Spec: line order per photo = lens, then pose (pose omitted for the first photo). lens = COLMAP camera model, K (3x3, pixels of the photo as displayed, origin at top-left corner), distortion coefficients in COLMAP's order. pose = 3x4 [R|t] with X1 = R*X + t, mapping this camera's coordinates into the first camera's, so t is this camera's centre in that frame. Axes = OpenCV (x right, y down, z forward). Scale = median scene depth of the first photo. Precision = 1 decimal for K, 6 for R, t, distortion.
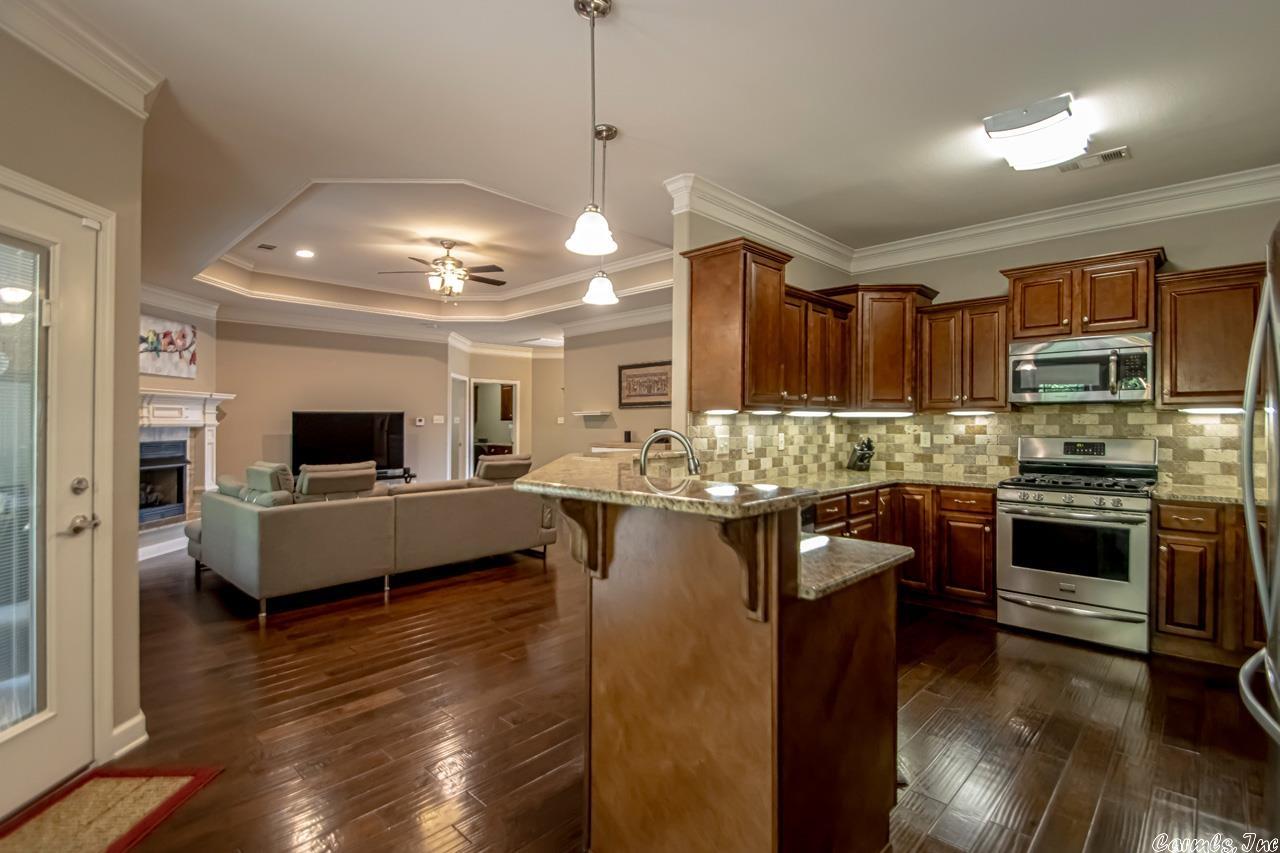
lens RADIAL K [[579.3, 0, 670.0], [0, 579.3, 424.9], [0, 0, 1]] dist [0.026076, -0.024663]
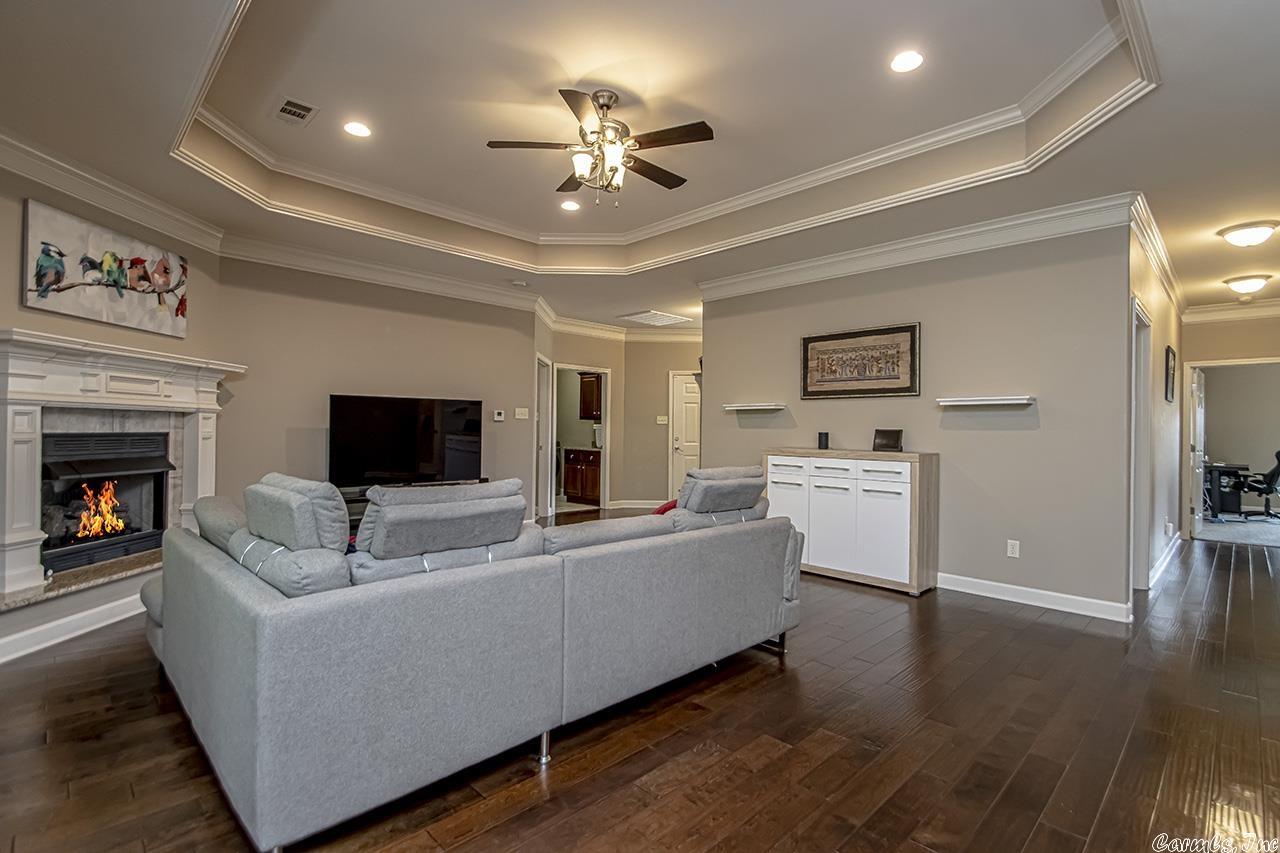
lens RADIAL K [[592.8, 0, 694.2], [0, 592.8, 439.3], [0, 0, 1]] dist [0.018919, -0.018001]
pose [[0.999713, 0.019096, -0.014499, -0.381719], [-0.018943, 0.999765, 0.010581, 0.025492], [0.014697, -0.010304, 0.999839, 0.560368]]
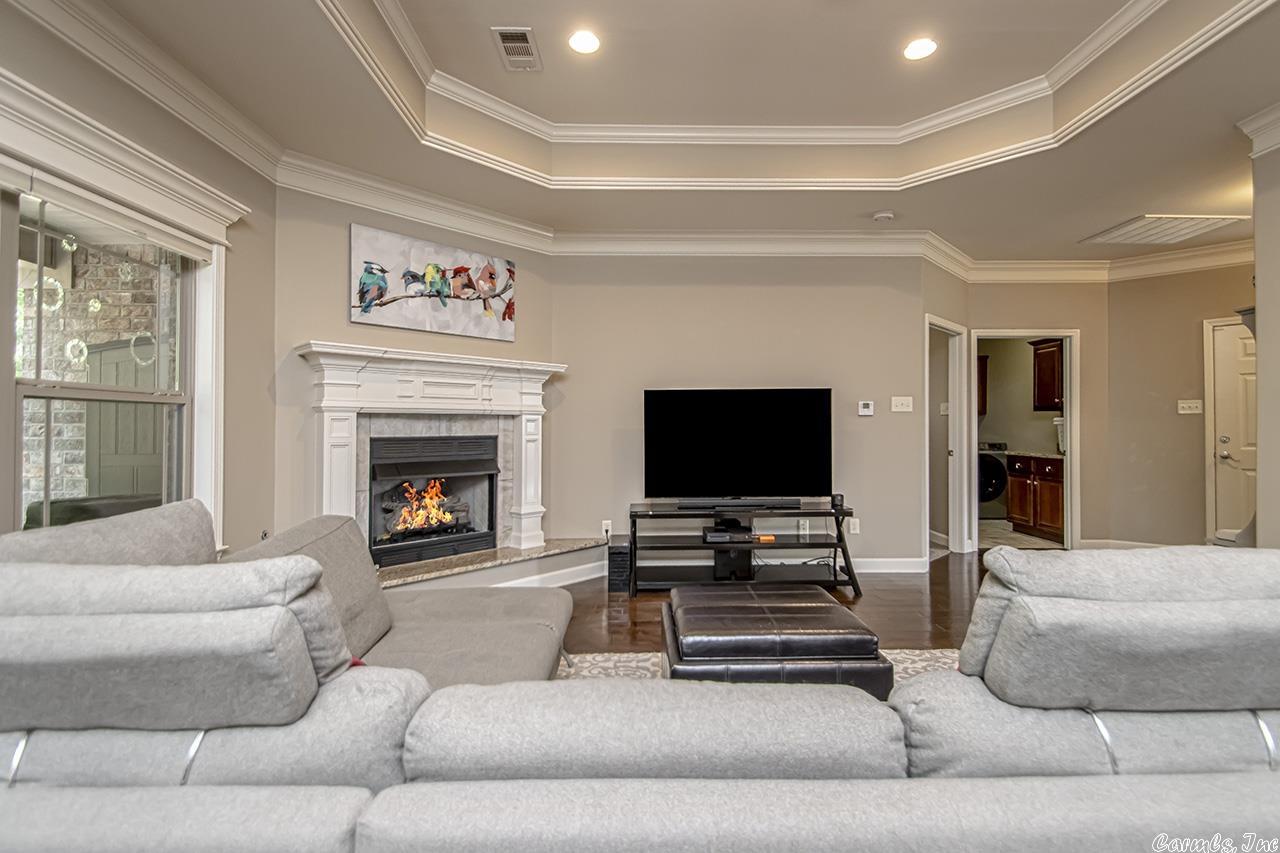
lens RADIAL K [[615.9, 0, 640.0], [0, 615.9, 426.5], [0, 0, 1]] dist [0.025721, -0.026733]
pose [[0.666999, 0.004116, -0.745047, -0.330774], [-0.003933, 0.999990, 0.002003, 0.022885], [0.745048, 0.001594, 0.667009, 1.053835]]
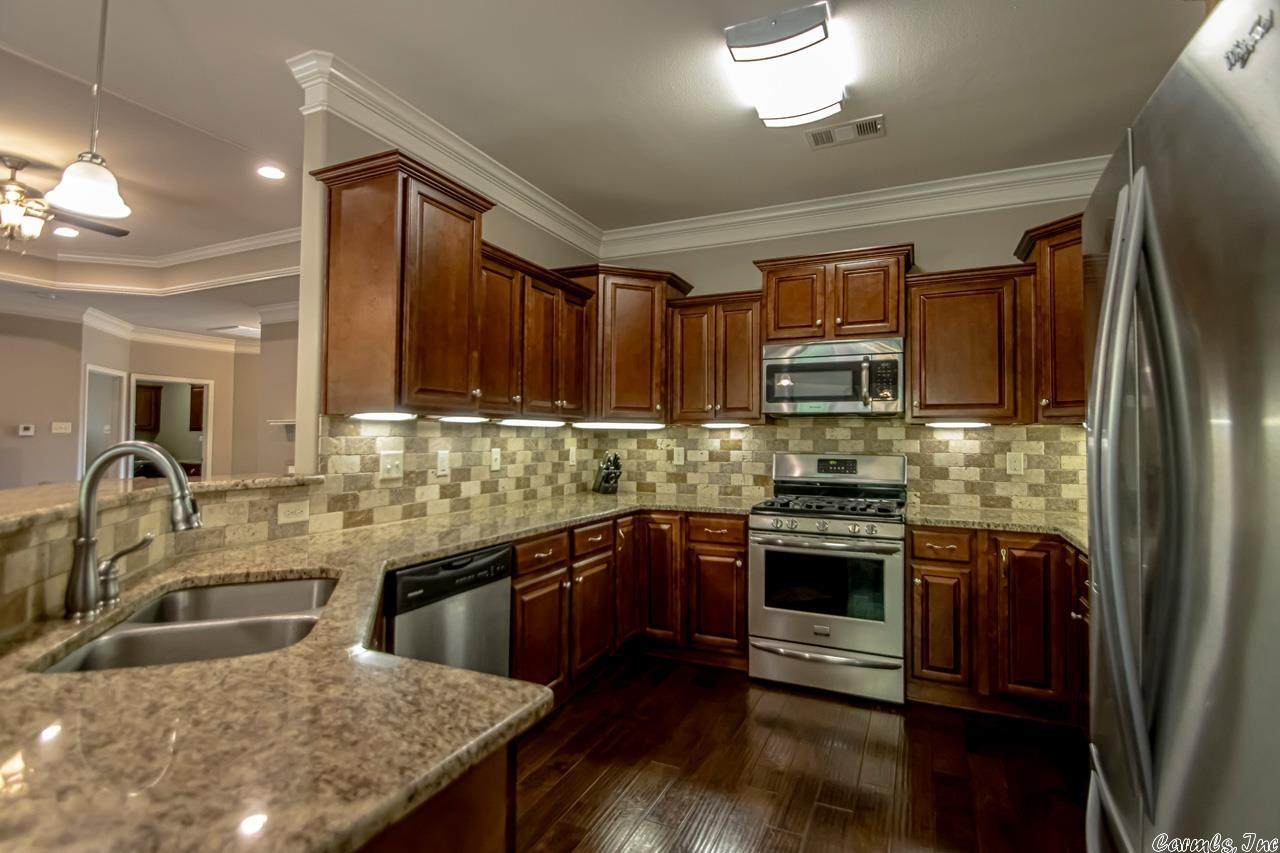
lens RADIAL K [[599.2, 0, 630.4], [0, 599.2, 422.5], [0, 0, 1]] dist [0.013055, 0.000013]
pose [[0.957555, 0.014866, 0.287867, 0.126010], [-0.006637, 0.999542, -0.029540, 0.002448], [-0.288174, 0.026375, 0.957215, 0.187396]]
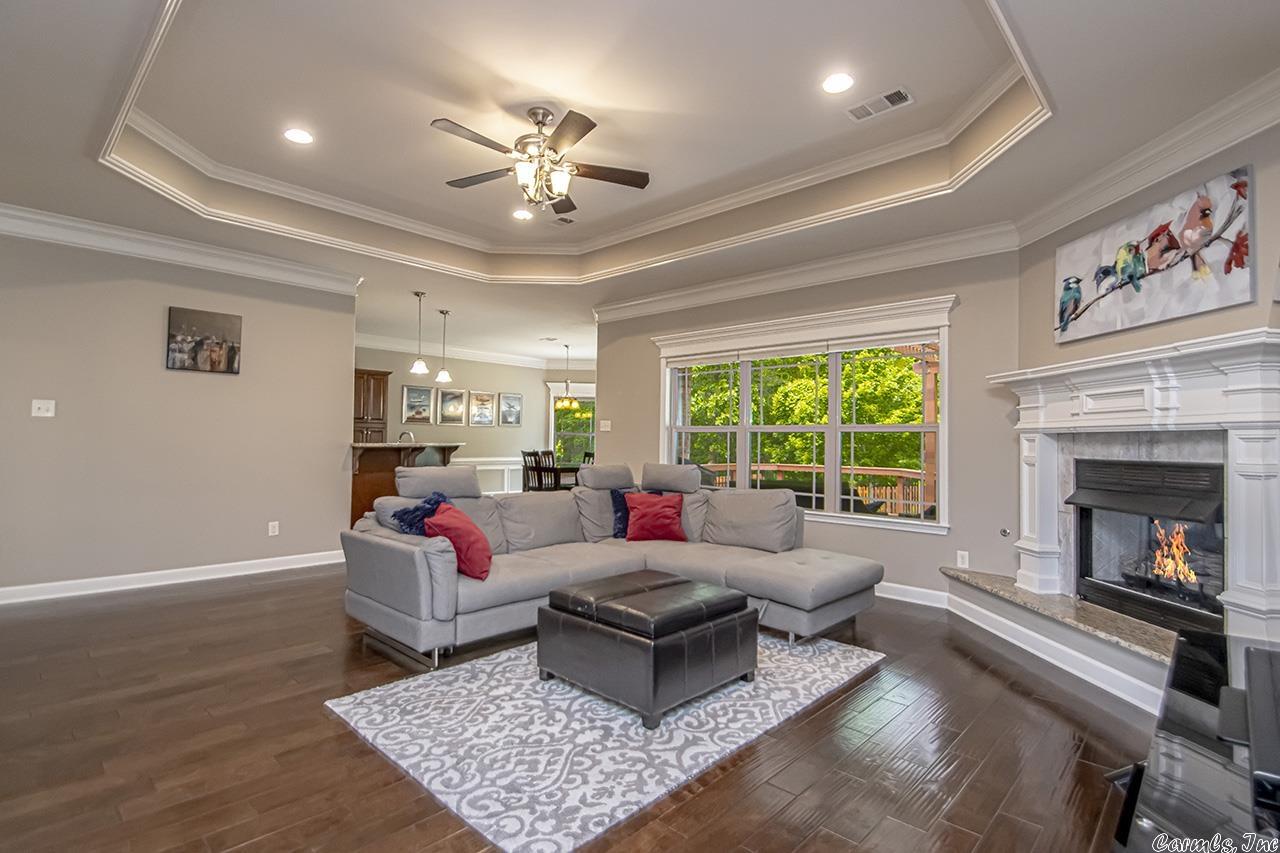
lens RADIAL K [[615.9, 0, 640.0], [0, 615.9, 426.5], [0, 0, 1]] dist [0.025721, -0.026733]
pose [[-0.998217, -0.006326, 0.059355, -0.728770], [-0.007614, 0.999740, -0.021490, 0.020374], [-0.059204, -0.021904, -0.998006, 2.318884]]
